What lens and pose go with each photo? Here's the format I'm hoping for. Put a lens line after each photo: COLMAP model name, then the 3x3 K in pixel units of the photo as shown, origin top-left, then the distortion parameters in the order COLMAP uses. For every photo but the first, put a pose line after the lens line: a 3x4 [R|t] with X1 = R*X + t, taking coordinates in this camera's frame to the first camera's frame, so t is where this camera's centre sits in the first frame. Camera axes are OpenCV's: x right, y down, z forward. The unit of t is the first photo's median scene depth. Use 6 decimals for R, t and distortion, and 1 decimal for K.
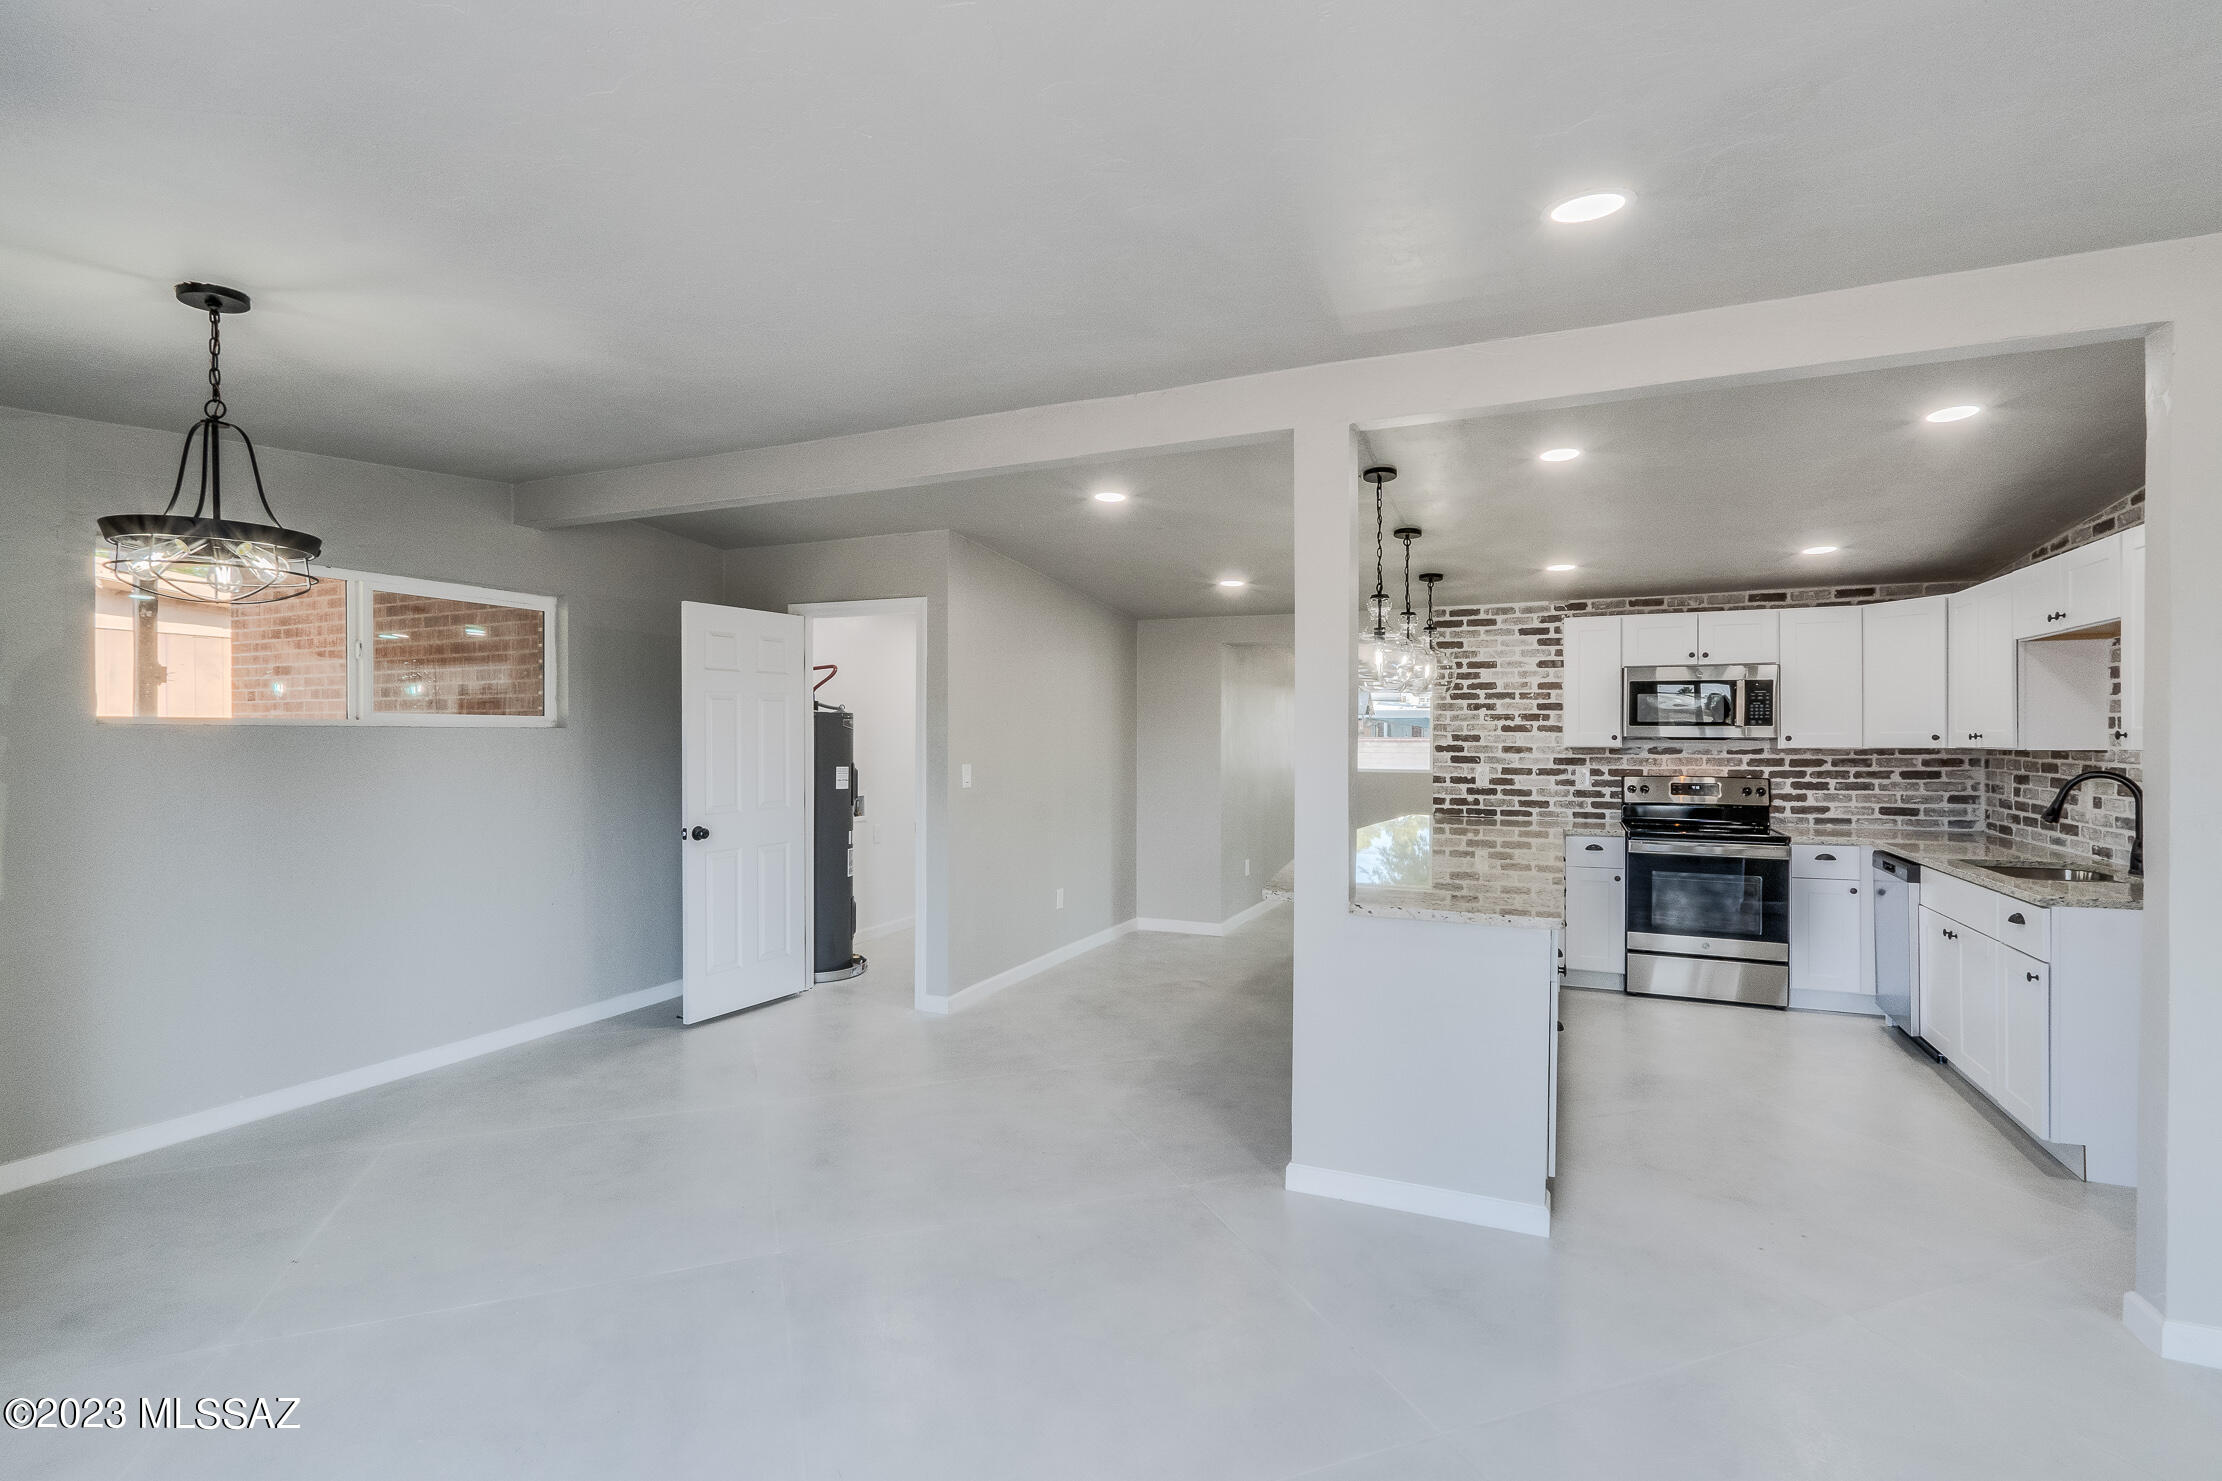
lens RADIAL K [[1021.7, 0, 1111.5], [0, 1021.7, 734.9], [0, 0, 1]] dist [-0.002144, 0.000213]
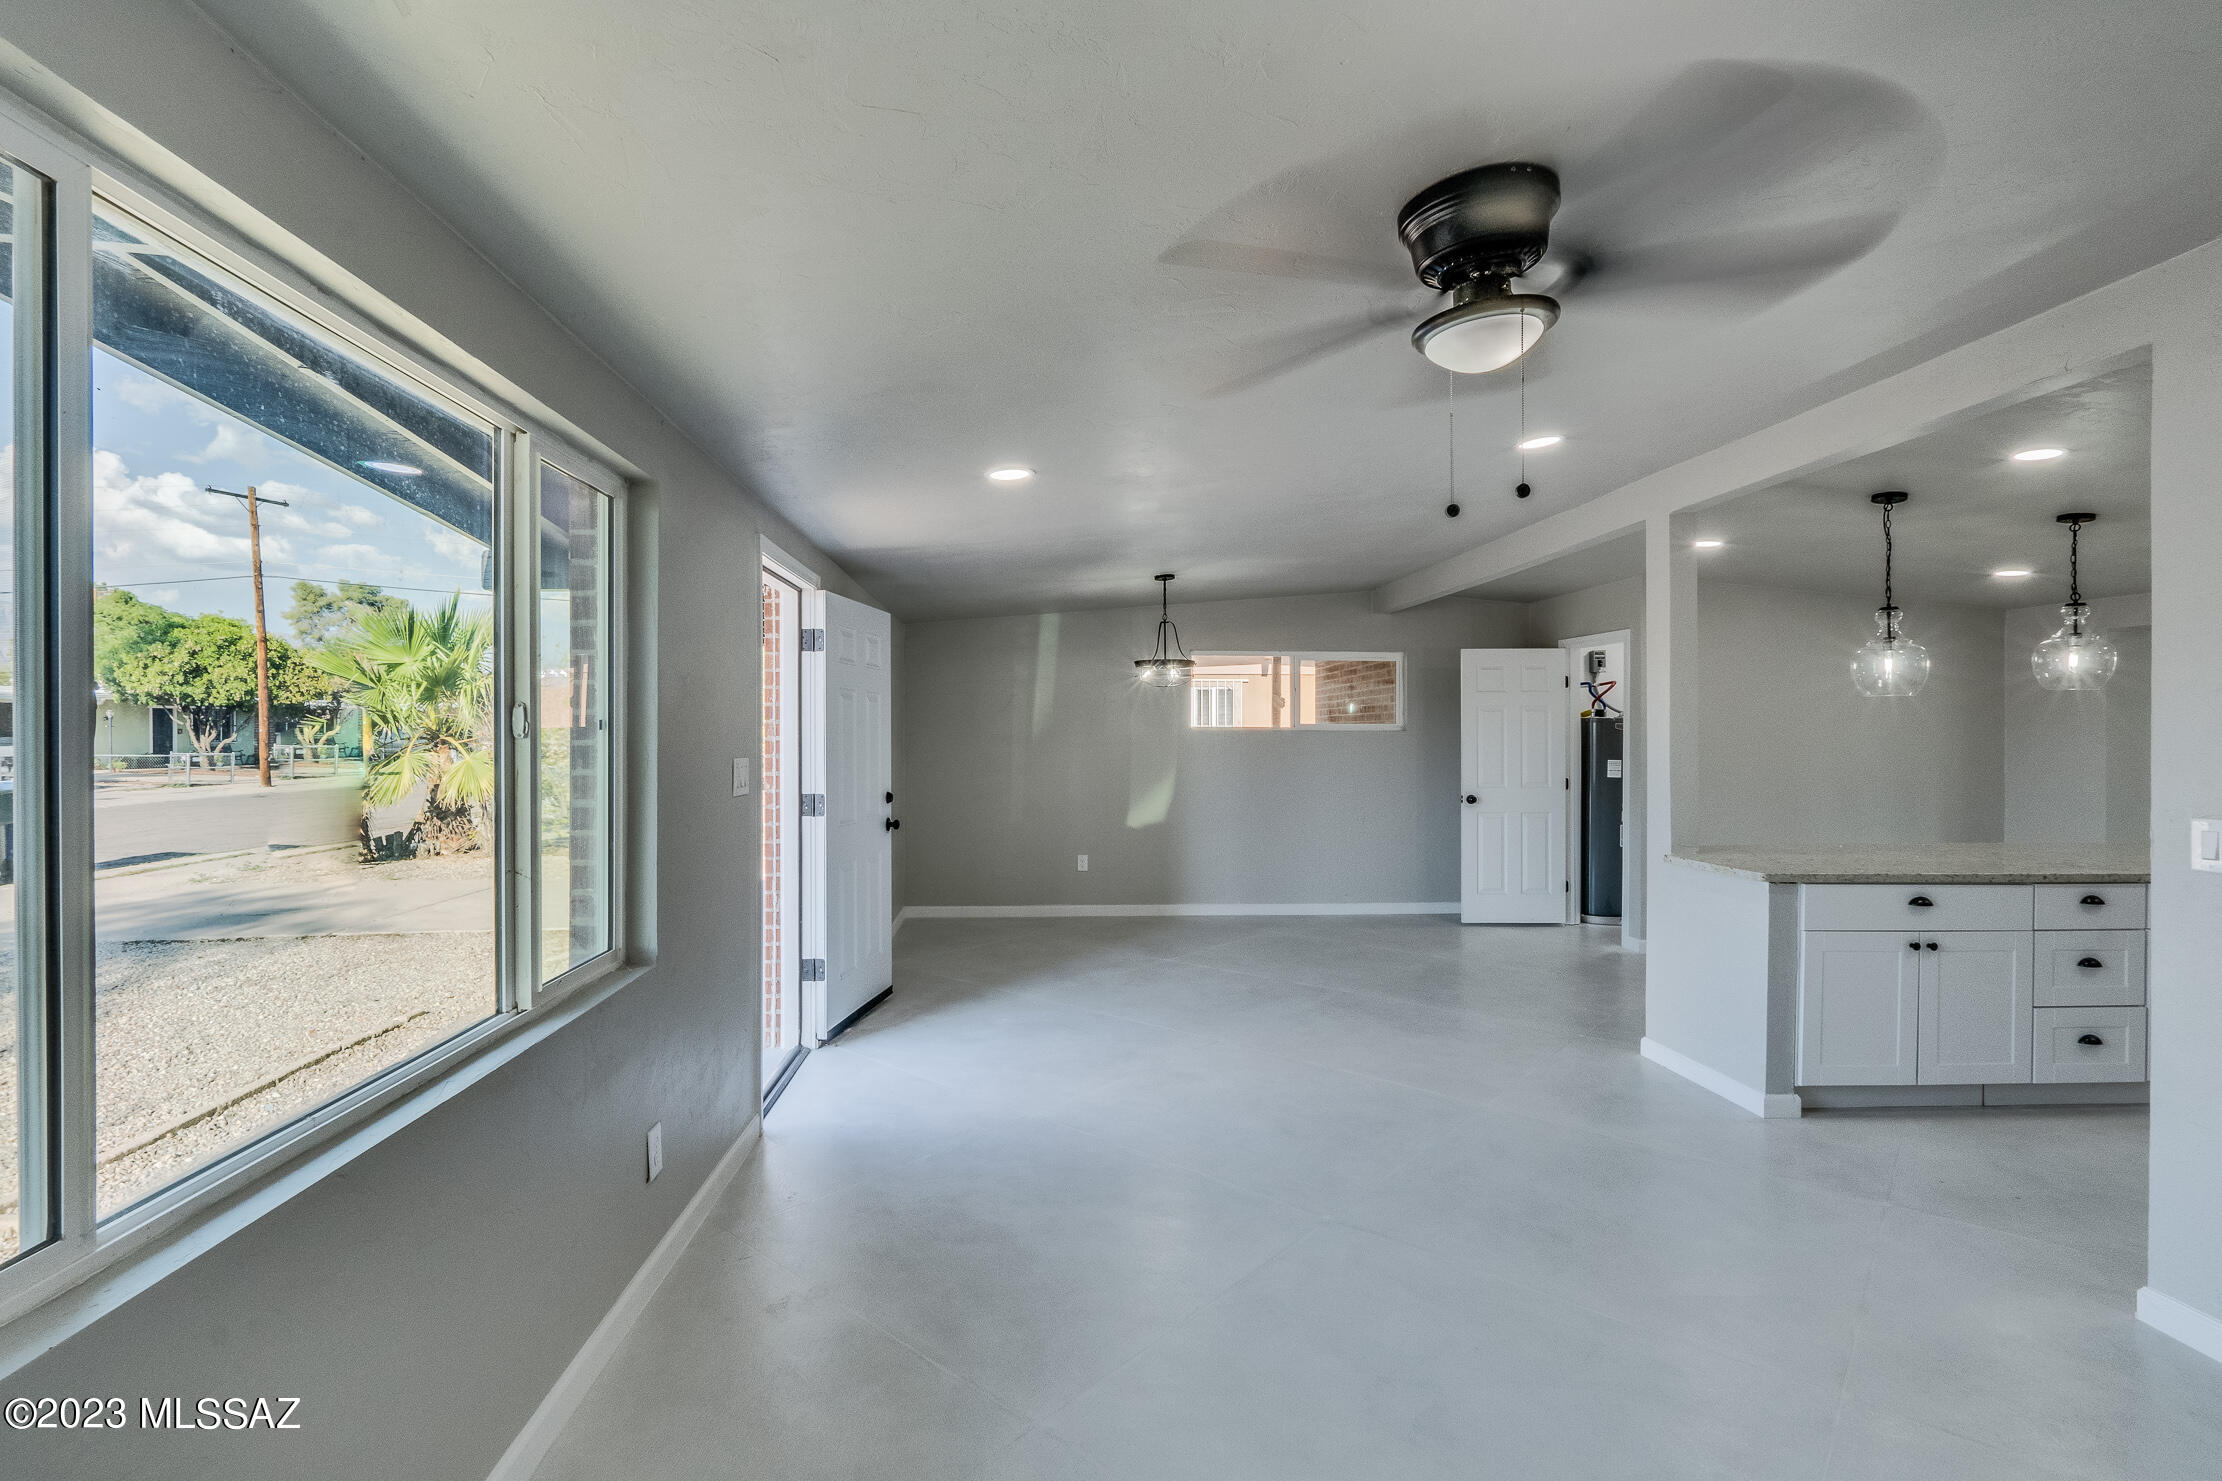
lens RADIAL K [[1021.7, 0, 1111.5], [0, 1021.7, 734.9], [0, 0, 1]] dist [-0.002144, 0.000213]
pose [[0.481543, -0.000364, -0.876422, 0.535691], [-0.001469, 0.999998, -0.001222, 0.001624], [0.876421, 0.001875, 0.481541, -0.167756]]
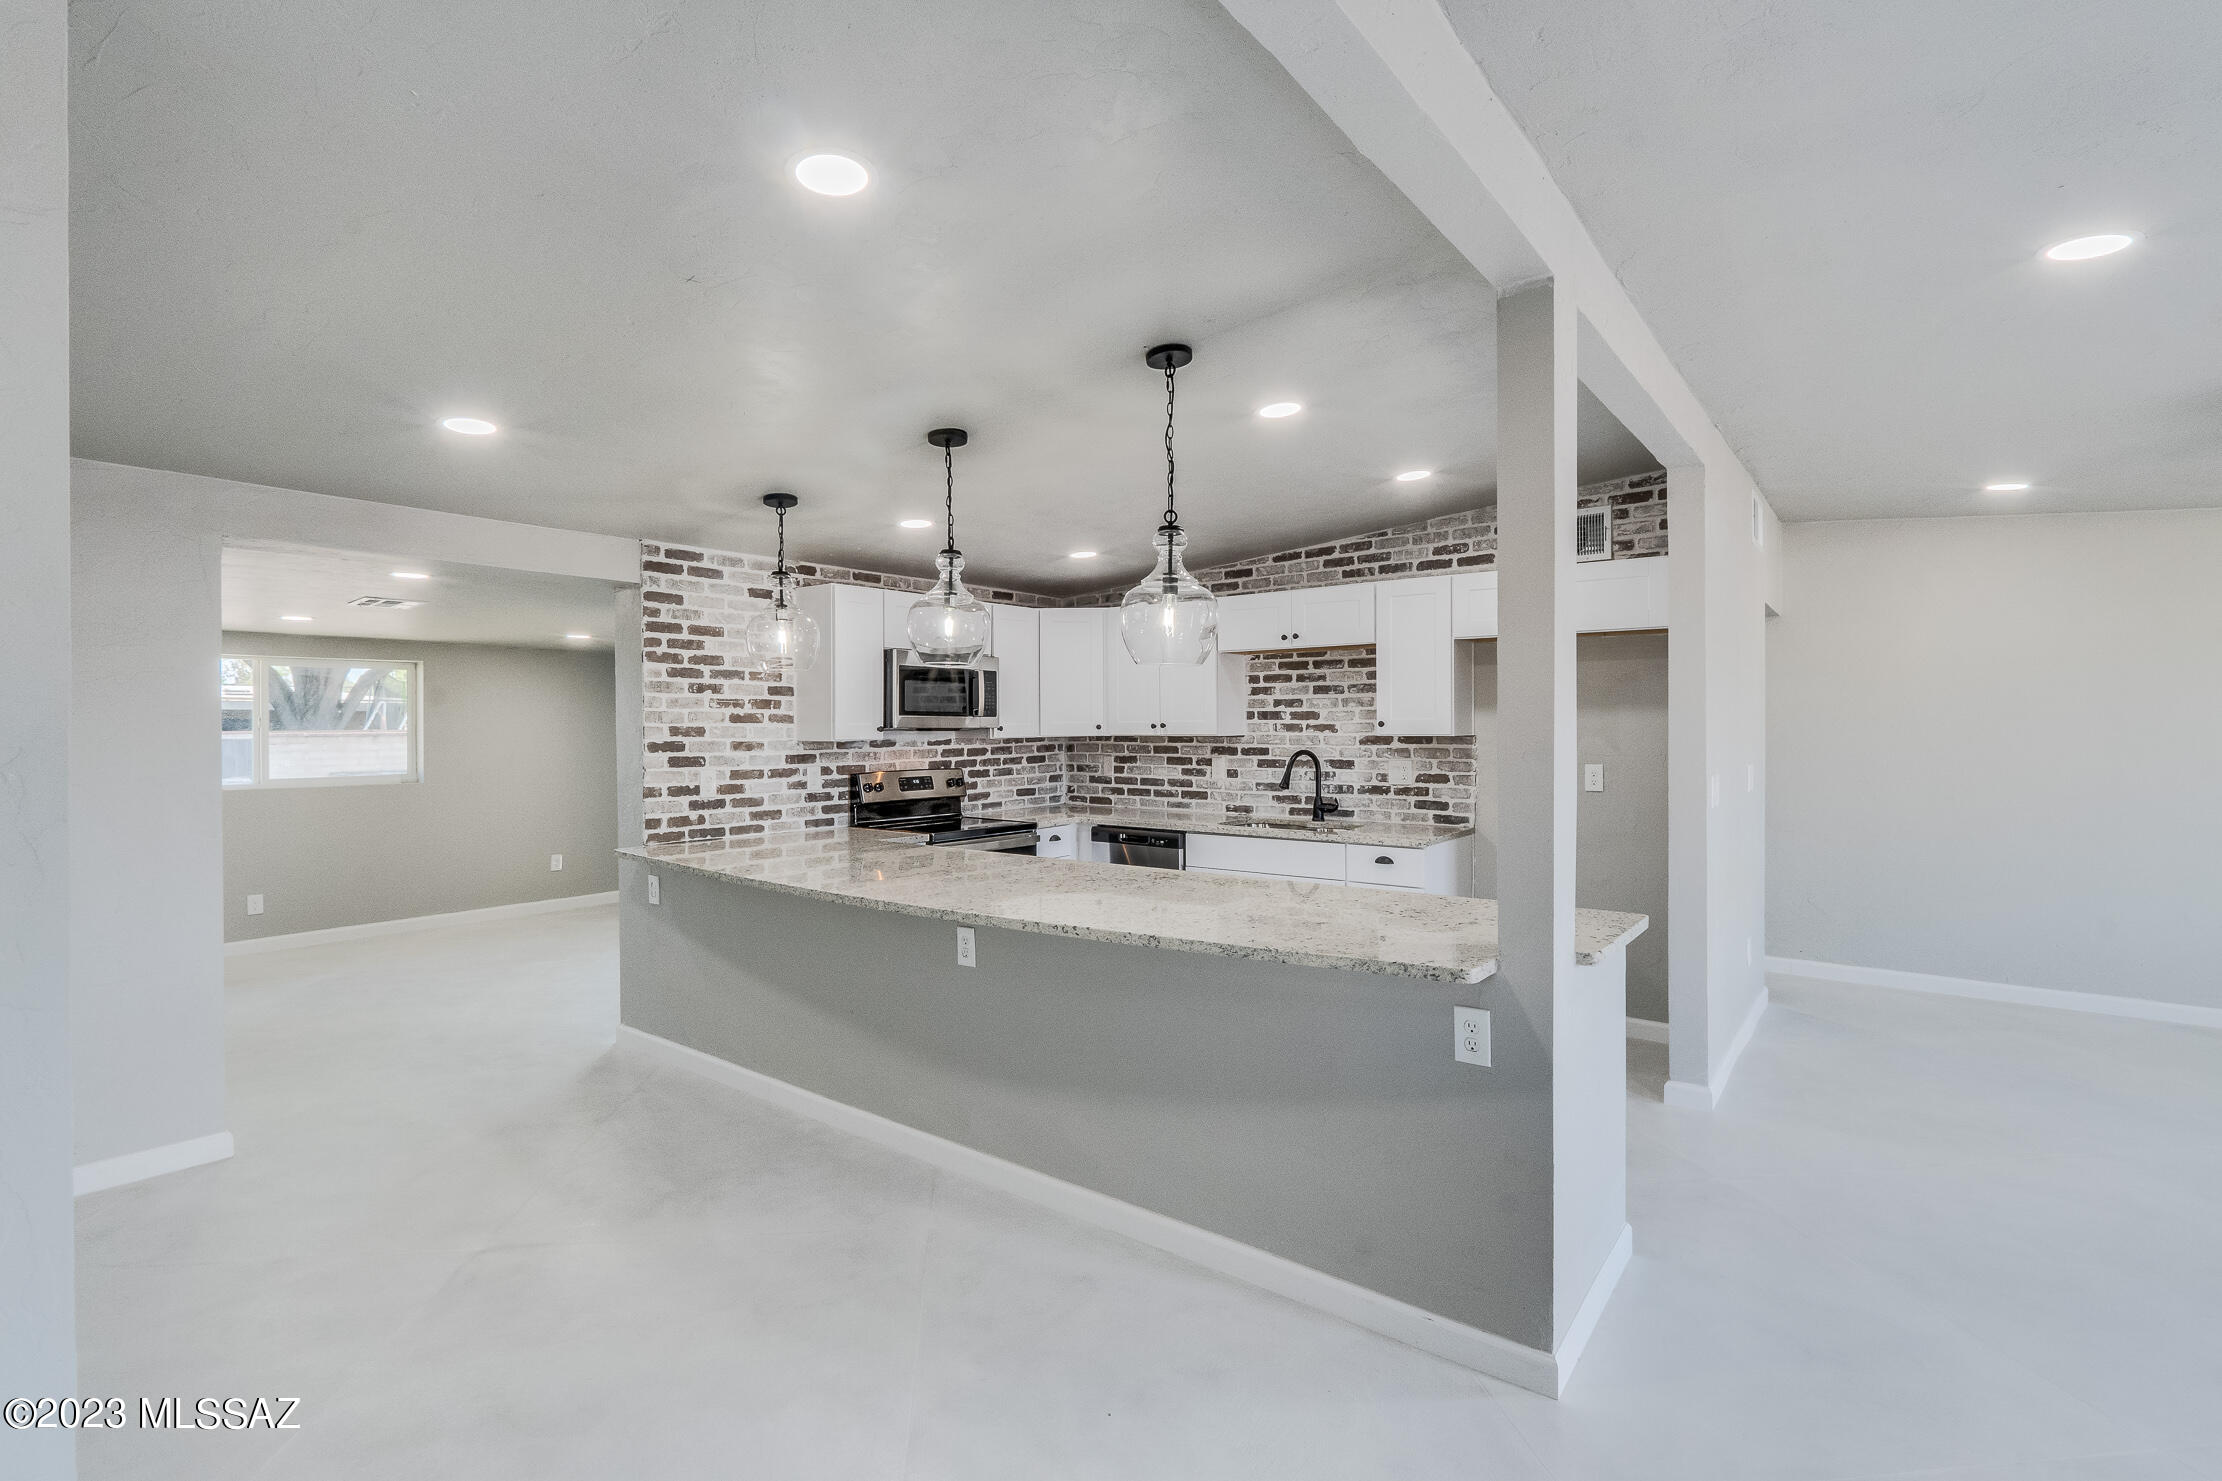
lens RADIAL K [[1021.7, 0, 1111.5], [0, 1021.7, 734.9], [0, 0, 1]] dist [-0.002144, 0.000213]
pose [[0.250782, -0.012098, 0.967968, -0.280545], [0.005061, 0.999925, 0.011186, -0.001160], [-0.968030, 0.002094, 0.250825, 0.558330]]
